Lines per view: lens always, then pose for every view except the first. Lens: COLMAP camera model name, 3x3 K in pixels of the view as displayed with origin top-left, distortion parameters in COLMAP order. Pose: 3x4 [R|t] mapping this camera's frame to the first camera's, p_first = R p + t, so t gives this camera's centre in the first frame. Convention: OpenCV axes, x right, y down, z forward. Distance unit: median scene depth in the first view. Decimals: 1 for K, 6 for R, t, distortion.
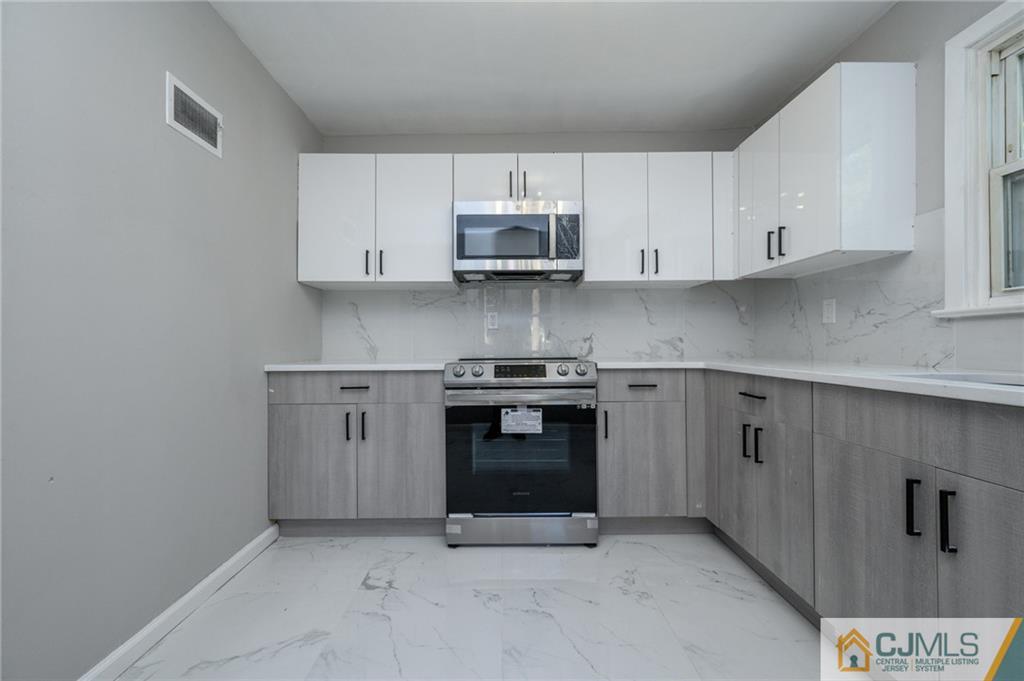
lens RADIAL K [[403.7, 0, 509.5], [0, 403.7, 339.6], [0, 0, 1]] dist [0.001252, 0.000160]
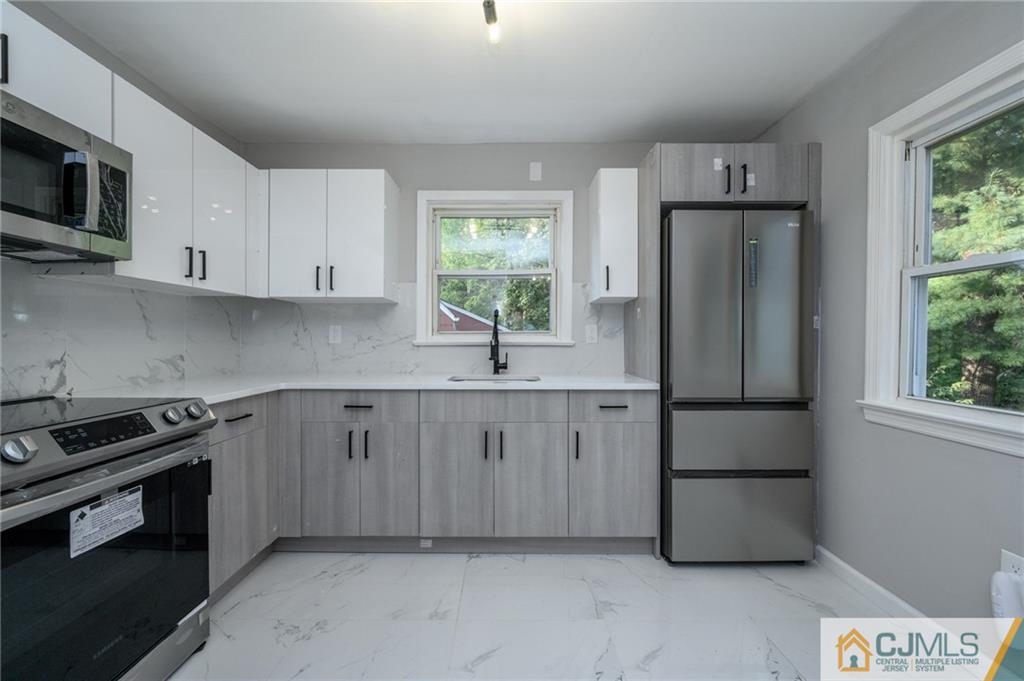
lens RADIAL K [[403.7, 0, 509.5], [0, 403.7, 339.6], [0, 0, 1]] dist [0.001252, 0.000160]
pose [[0.013364, 0.007350, 0.999884, -0.532892], [-0.013293, 0.999886, -0.007172, -0.053866], [-0.999822, -0.013196, 0.013460, 0.432180]]
